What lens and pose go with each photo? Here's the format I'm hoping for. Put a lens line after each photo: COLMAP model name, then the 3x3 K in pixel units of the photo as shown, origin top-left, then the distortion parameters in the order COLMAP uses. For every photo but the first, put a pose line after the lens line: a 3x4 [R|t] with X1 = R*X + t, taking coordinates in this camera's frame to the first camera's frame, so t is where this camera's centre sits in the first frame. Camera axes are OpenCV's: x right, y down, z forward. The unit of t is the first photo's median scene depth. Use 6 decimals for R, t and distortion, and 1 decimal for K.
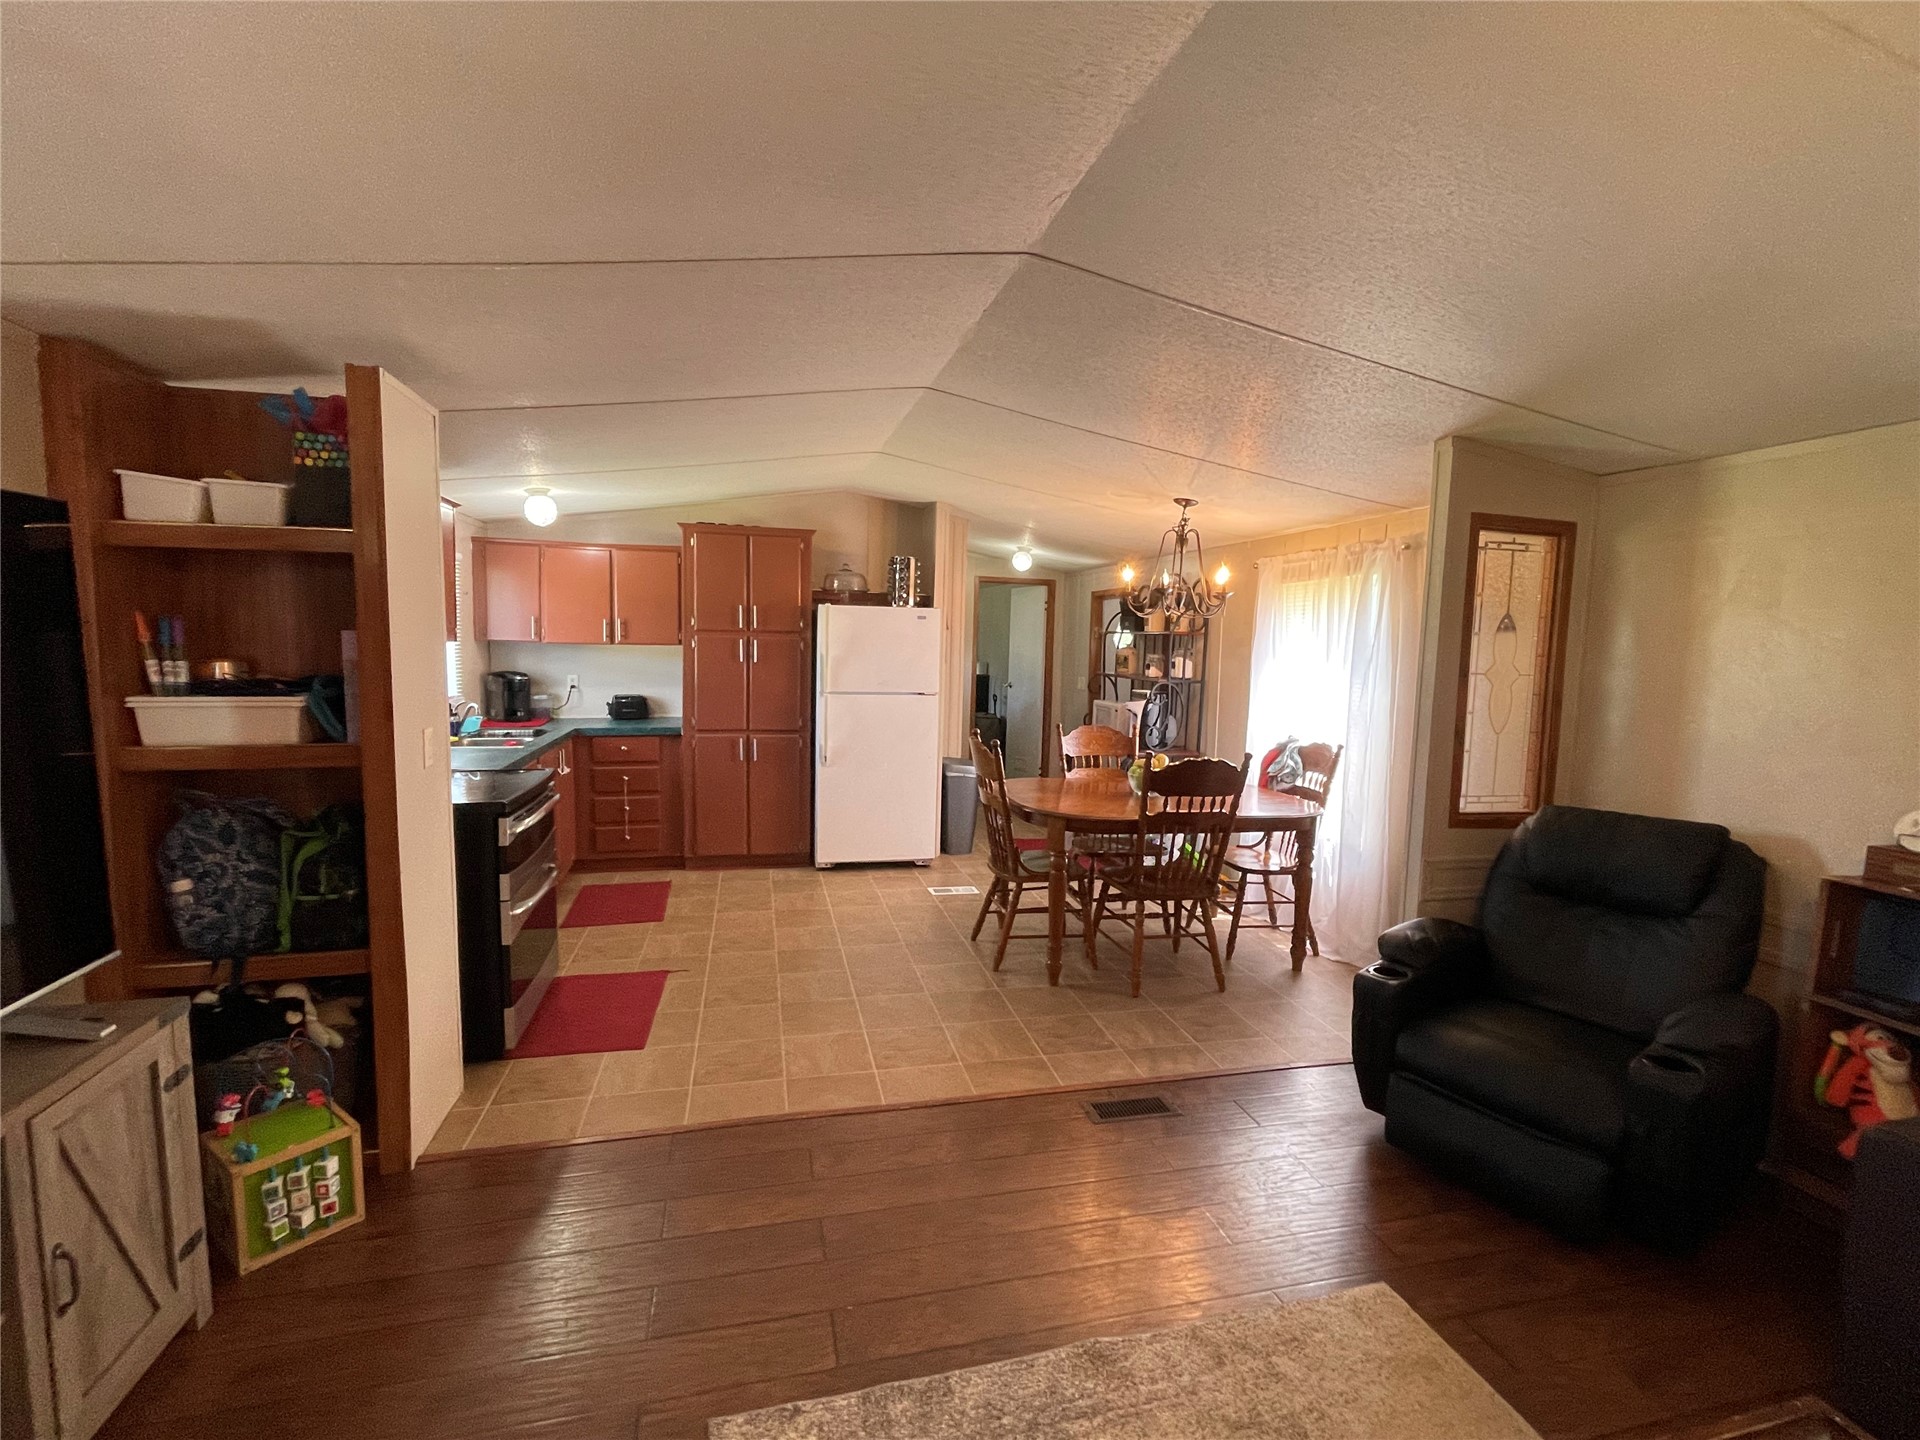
lens RADIAL K [[866.5, 0, 963.8], [0, 866.5, 714.6], [0, 0, 1]] dist [-0.002816, -0.000295]
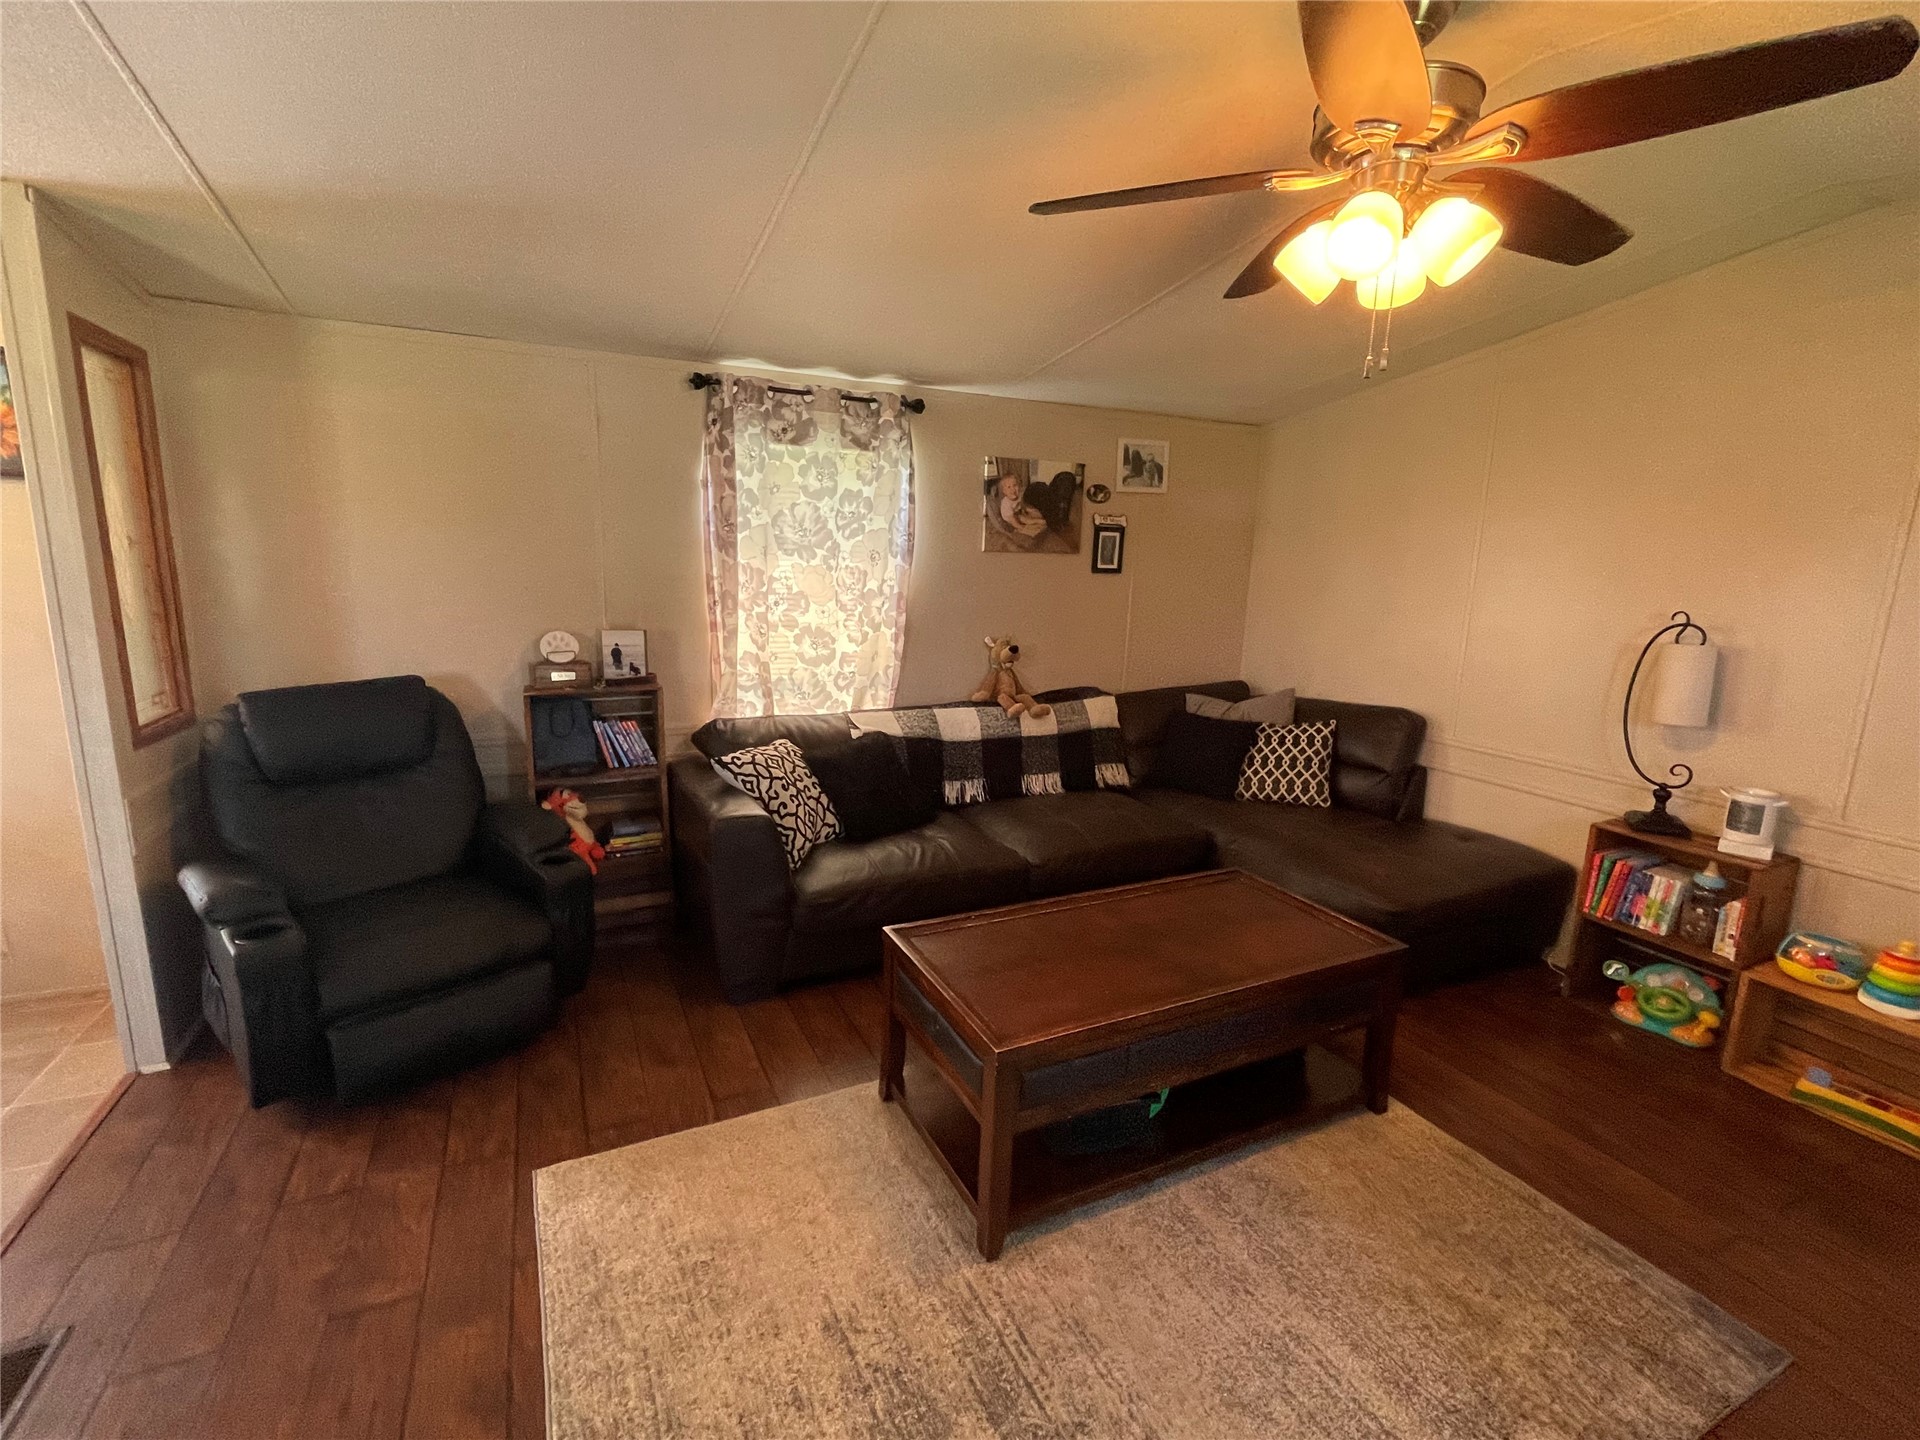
lens RADIAL K [[866.5, 0, 963.8], [0, 866.5, 714.6], [0, 0, 1]] dist [-0.002816, -0.000295]
pose [[-0.201384, -0.219791, 0.954535, -0.192223], [0.046598, 0.971247, 0.233470, -0.027737], [-0.978403, 0.091497, -0.185352, 0.278354]]
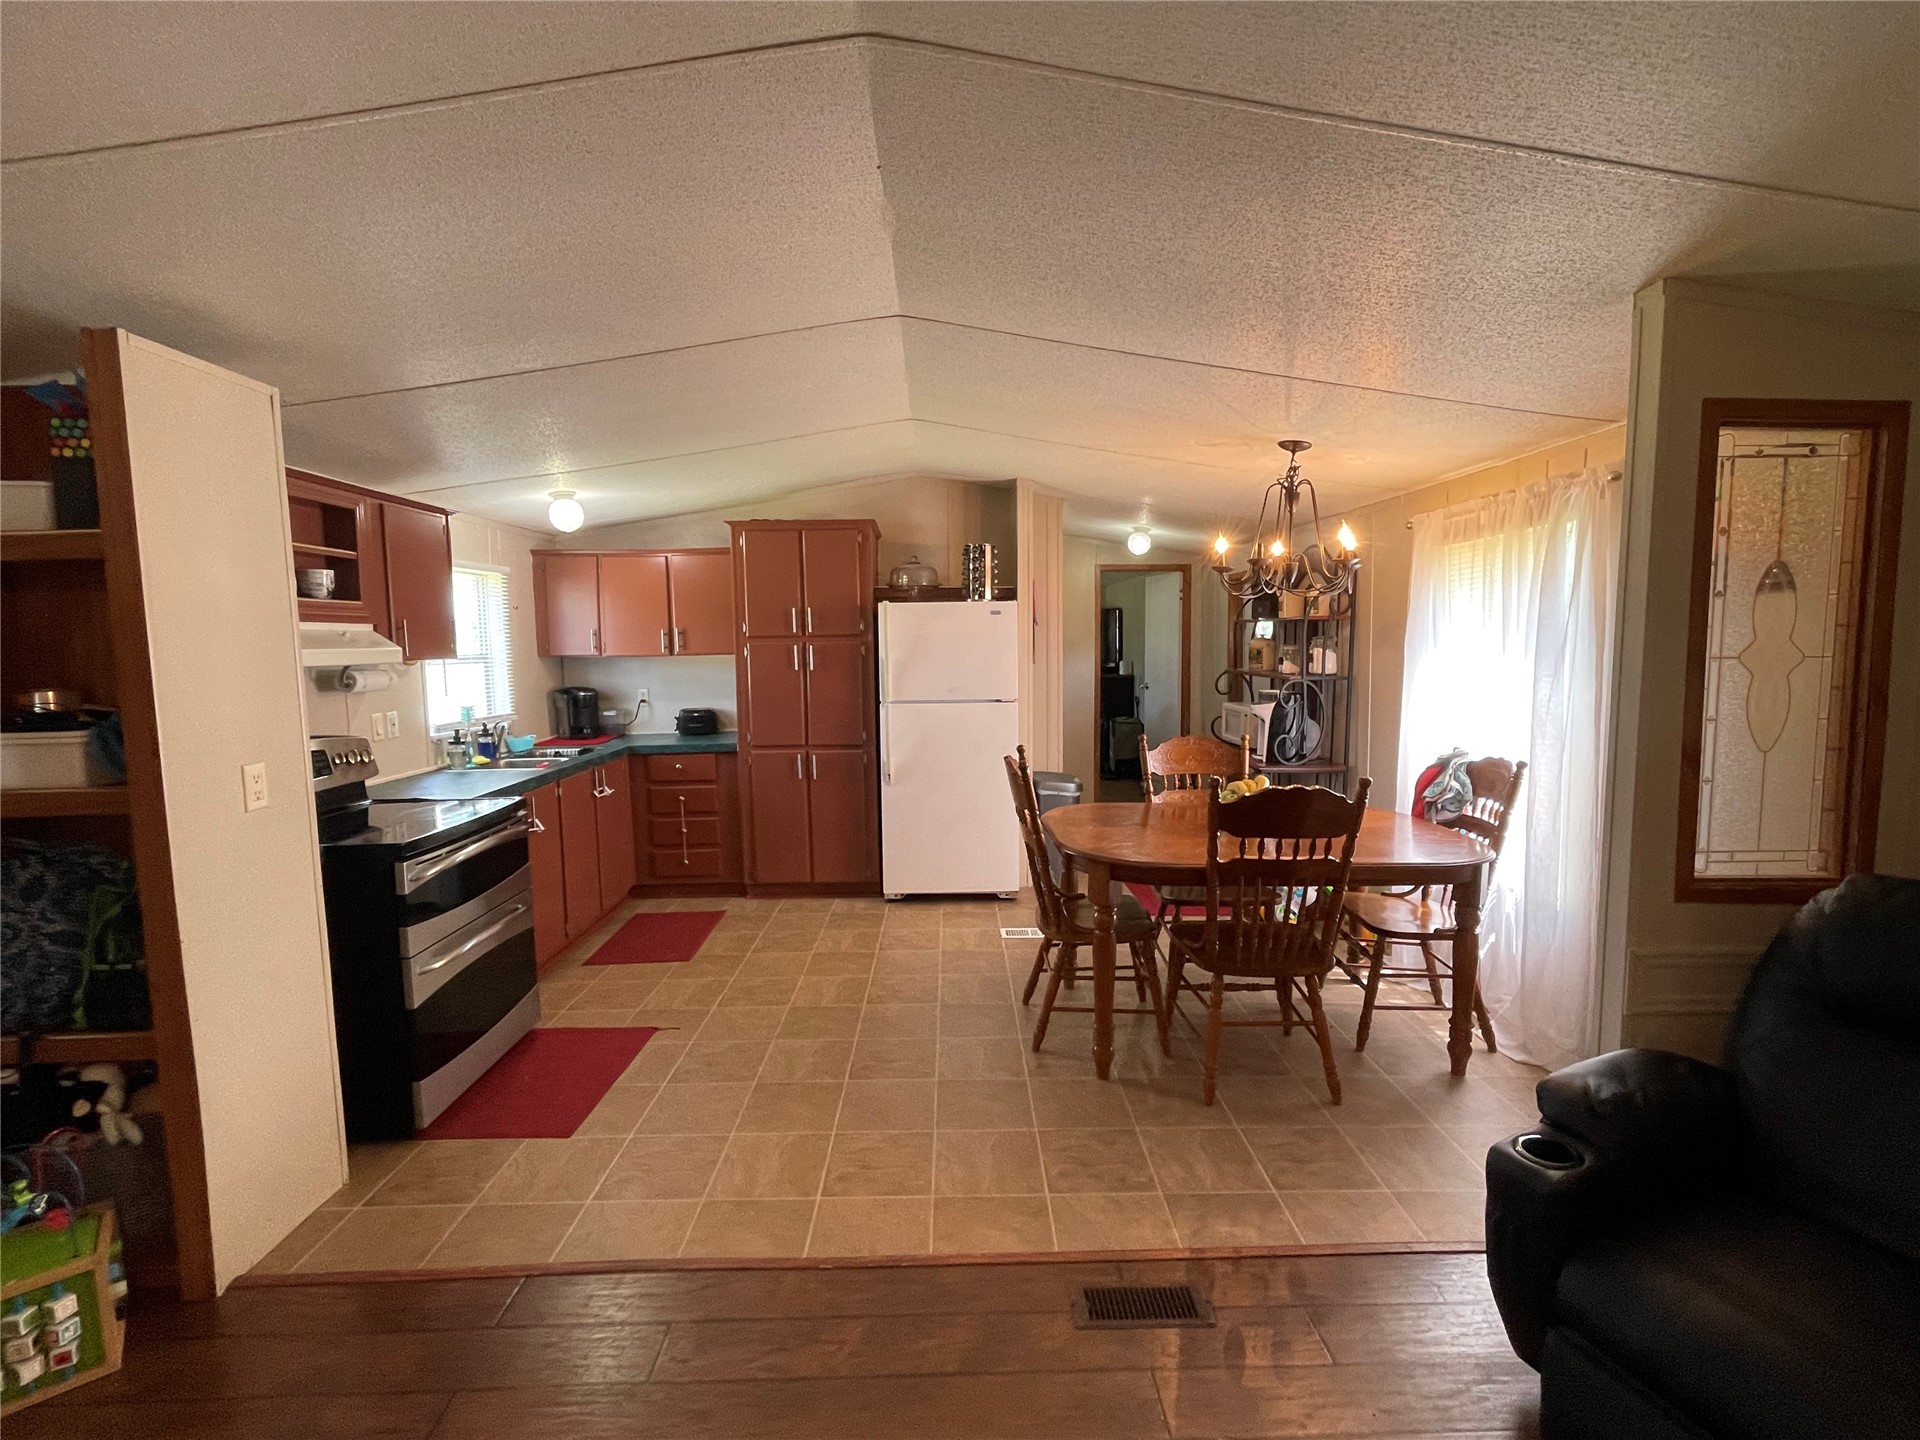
lens RADIAL K [[866.5, 0, 963.8], [0, 866.5, 714.6], [0, 0, 1]] dist [-0.002816, -0.000295]
pose [[0.974798, -0.018270, -0.222339, 0.126895], [0.017835, 0.999833, -0.003963, -0.008616], [0.222374, -0.000102, 0.974961, 0.173457]]
